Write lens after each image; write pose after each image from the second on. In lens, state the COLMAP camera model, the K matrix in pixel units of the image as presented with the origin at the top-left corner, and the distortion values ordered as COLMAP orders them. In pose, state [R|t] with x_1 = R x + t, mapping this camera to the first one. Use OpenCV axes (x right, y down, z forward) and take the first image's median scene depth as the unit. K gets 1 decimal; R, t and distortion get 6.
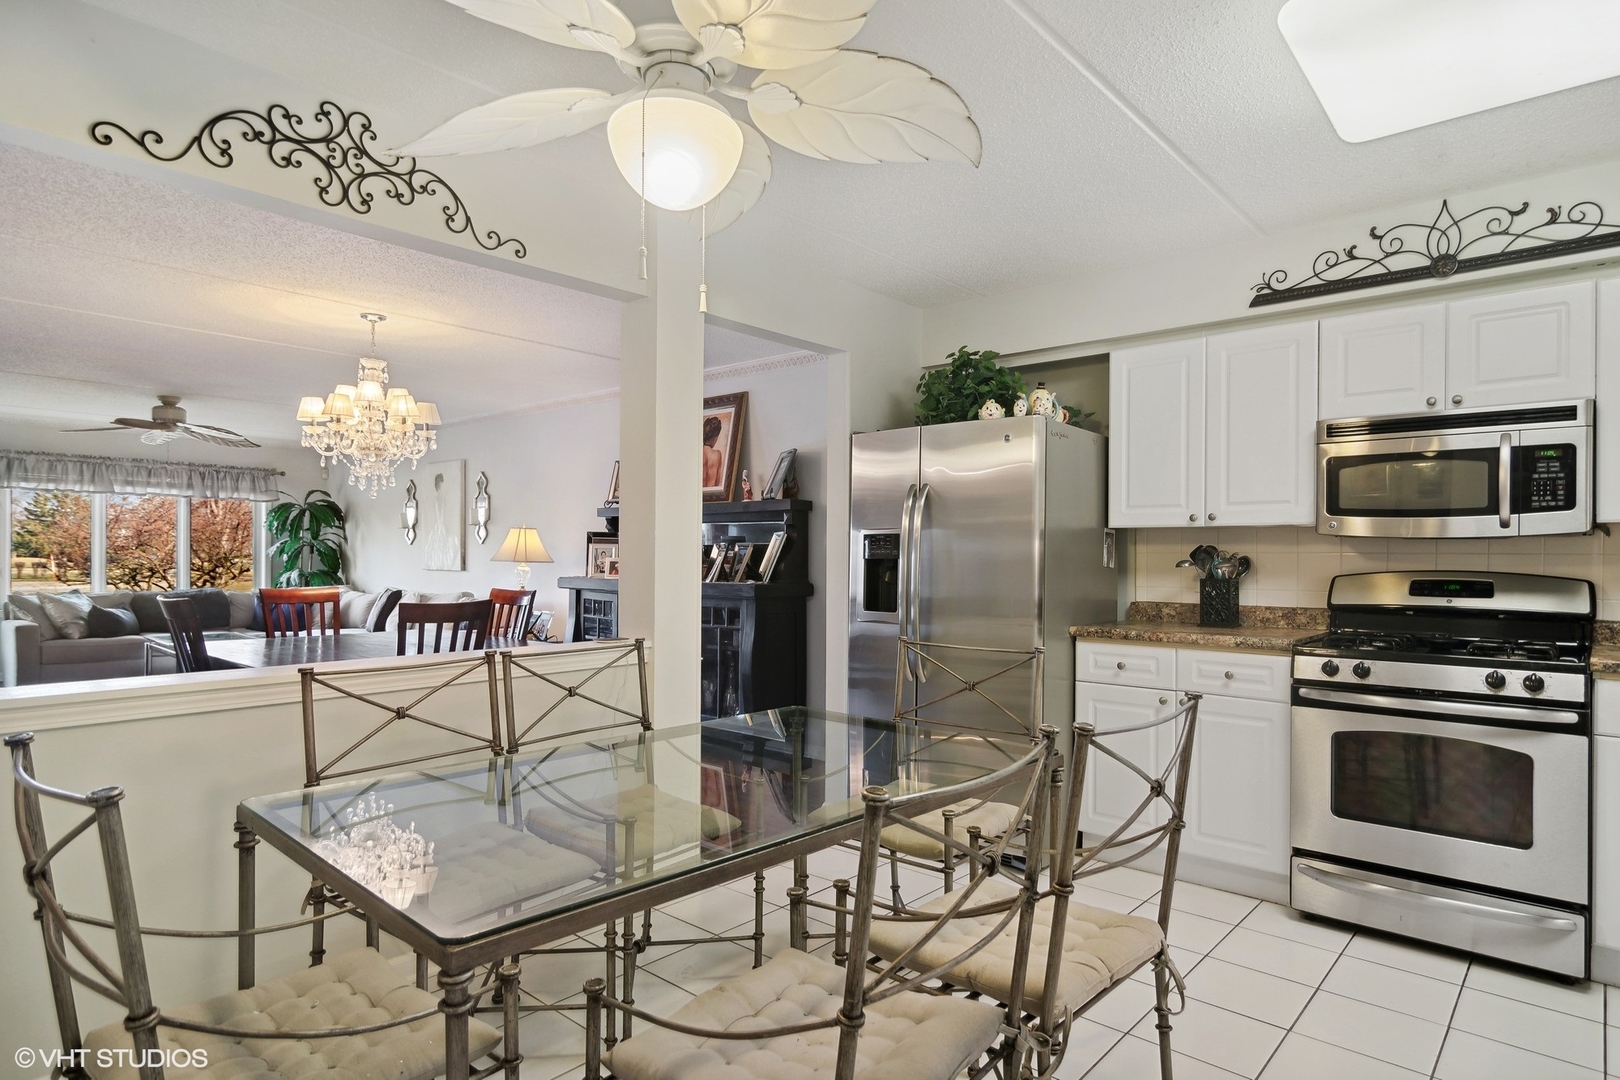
lens RADIAL K [[898.2, 0, 818.6], [0, 898.2, 566.7], [0, 0, 1]] dist [0.005804, 0.000195]
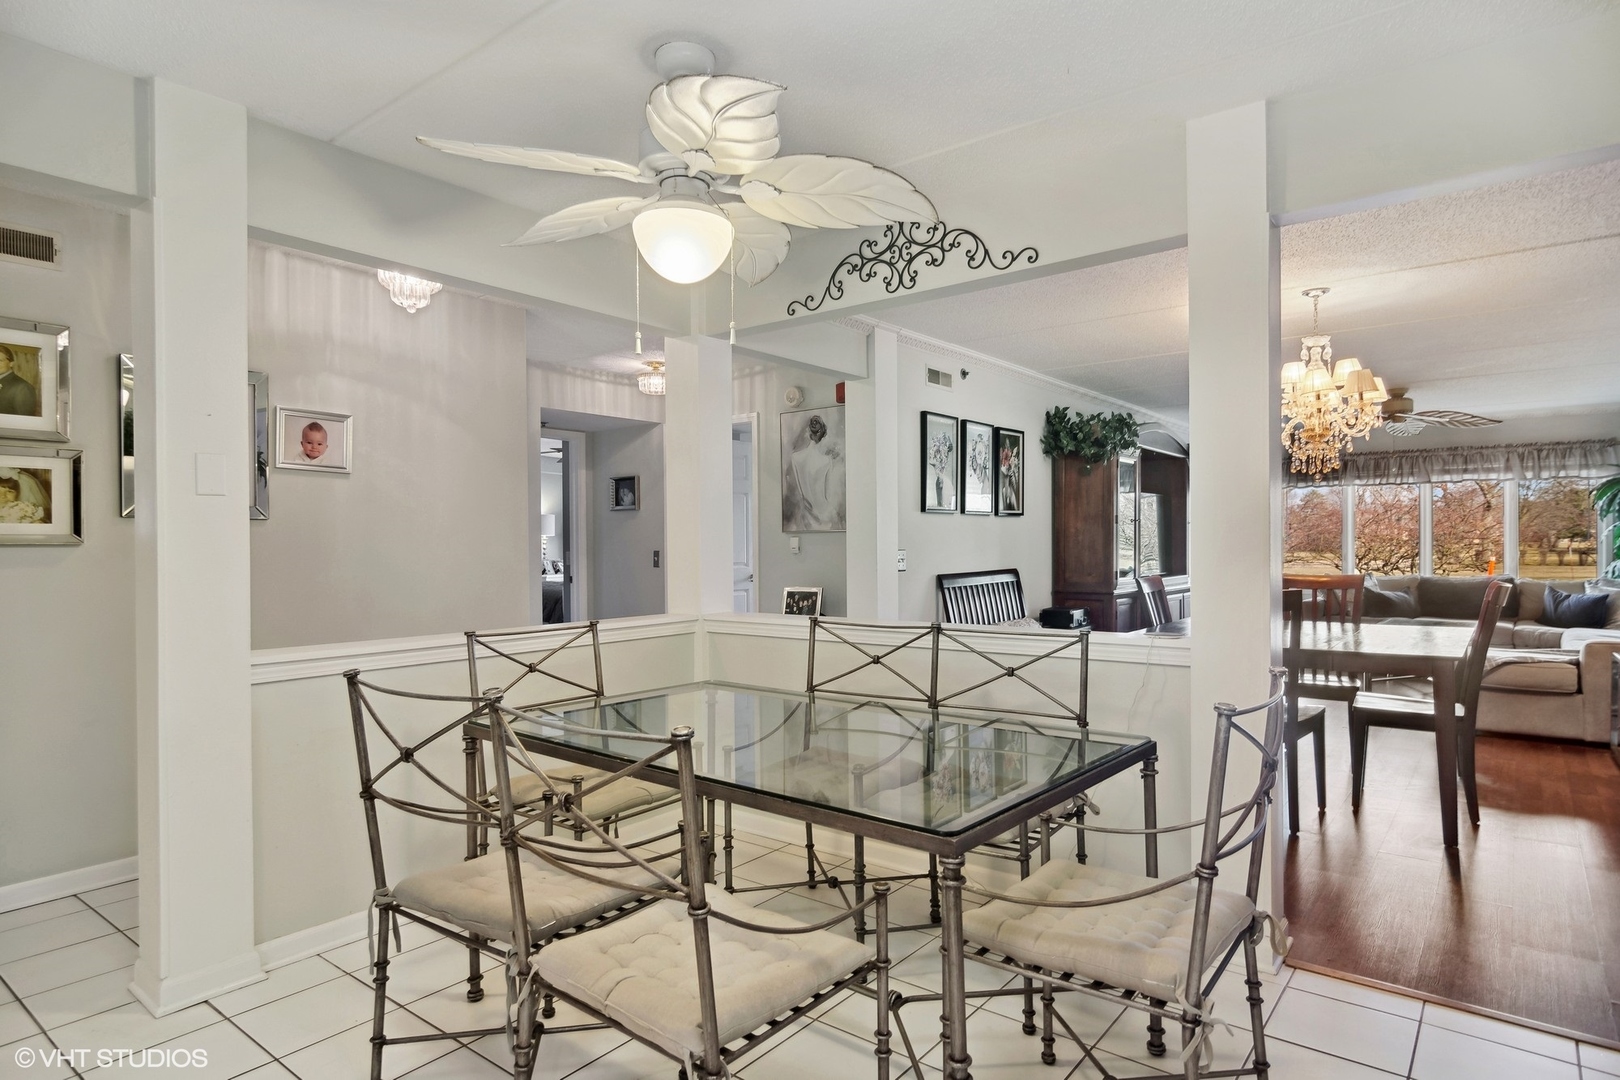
lens RADIAL K [[898.2, 0, 817.2], [0, 898.2, 551.6], [0, 0, 1]] dist [0.005804, 0.000195]
pose [[0.059047, 0.003542, -0.998249, 0.243152], [-0.004196, 0.999986, 0.003300, -0.001188], [0.998246, 0.003994, 0.059061, 0.232086]]
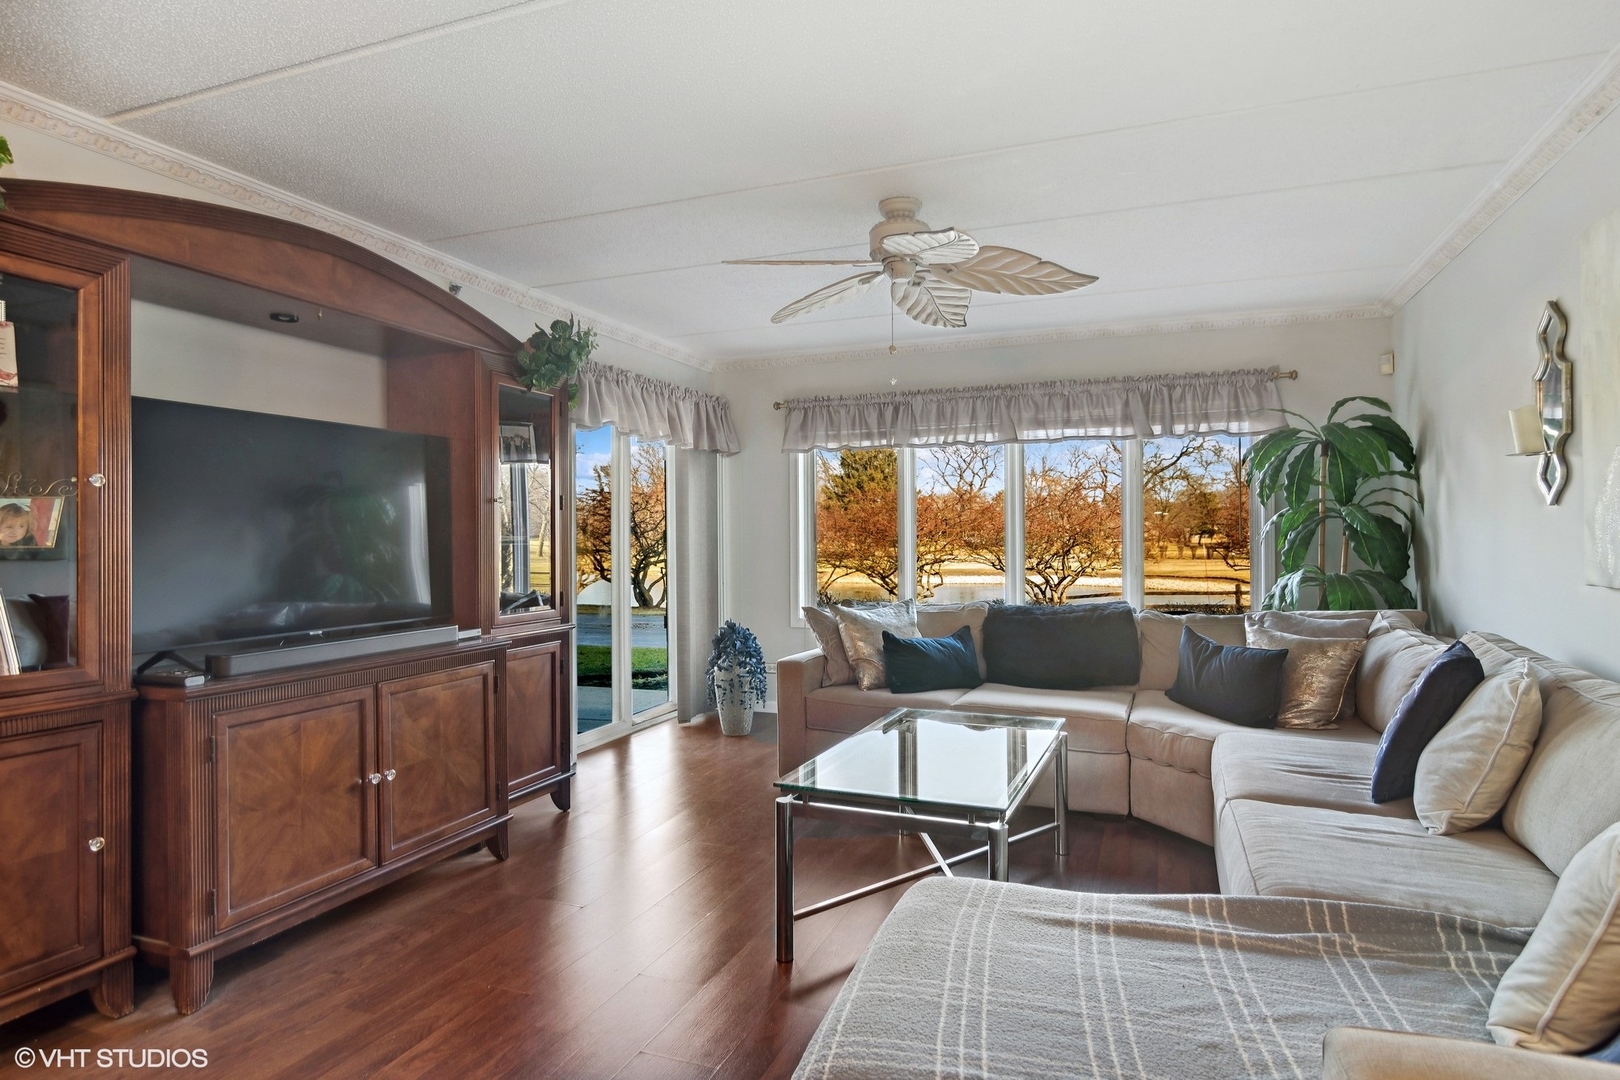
lens RADIAL K [[898.2, 0, 809.8], [0, 898.2, 541.3], [0, 0, 1]] dist [0.005804, 0.000195]
pose [[0.338829, -0.004918, -0.940835, -0.258100], [-0.000326, 0.999986, -0.005344, -0.009675], [0.940848, 0.002117, 0.338823, 0.689737]]
